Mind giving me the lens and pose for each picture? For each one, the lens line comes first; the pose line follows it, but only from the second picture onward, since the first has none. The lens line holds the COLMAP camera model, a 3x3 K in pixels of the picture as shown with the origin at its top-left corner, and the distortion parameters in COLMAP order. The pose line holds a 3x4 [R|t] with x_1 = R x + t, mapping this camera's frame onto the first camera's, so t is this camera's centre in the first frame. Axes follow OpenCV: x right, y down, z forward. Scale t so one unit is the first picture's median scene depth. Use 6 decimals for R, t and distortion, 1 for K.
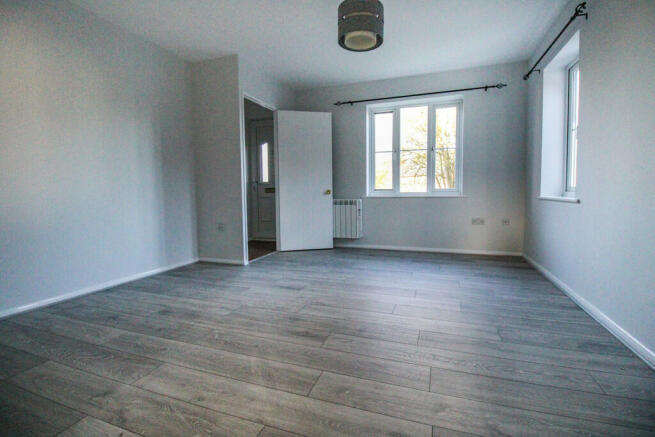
lens RADIAL K [[303.2, 0, 333.1], [0, 303.2, 208.4], [0, 0, 1]] dist [-0.010600, -0.000379]
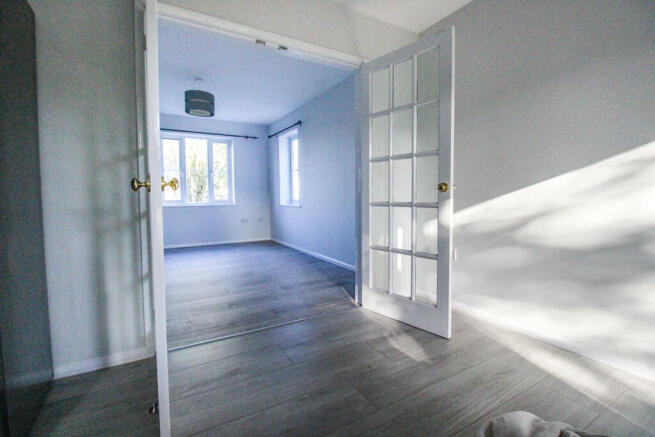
lens RADIAL K [[303.2, 0, 333.1], [0, 303.2, 208.4], [0, 0, 1]] dist [-0.010600, -0.000379]
pose [[0.635613, -0.025415, 0.771590, -0.397316], [0.043617, 0.999044, -0.003024, 0.003283], [-0.770775, 0.035576, 0.636113, -0.316267]]
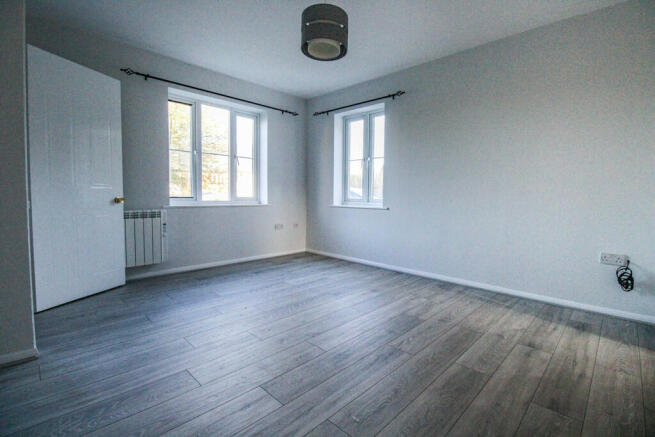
lens RADIAL K [[303.2, 0, 333.1], [0, 303.2, 208.4], [0, 0, 1]] dist [-0.010600, -0.000379]
pose [[0.414582, -0.022519, 0.909733, -0.425809], [0.034364, 0.999368, 0.009078, -0.026421], [-0.909363, 0.027499, 0.415094, 0.310938]]
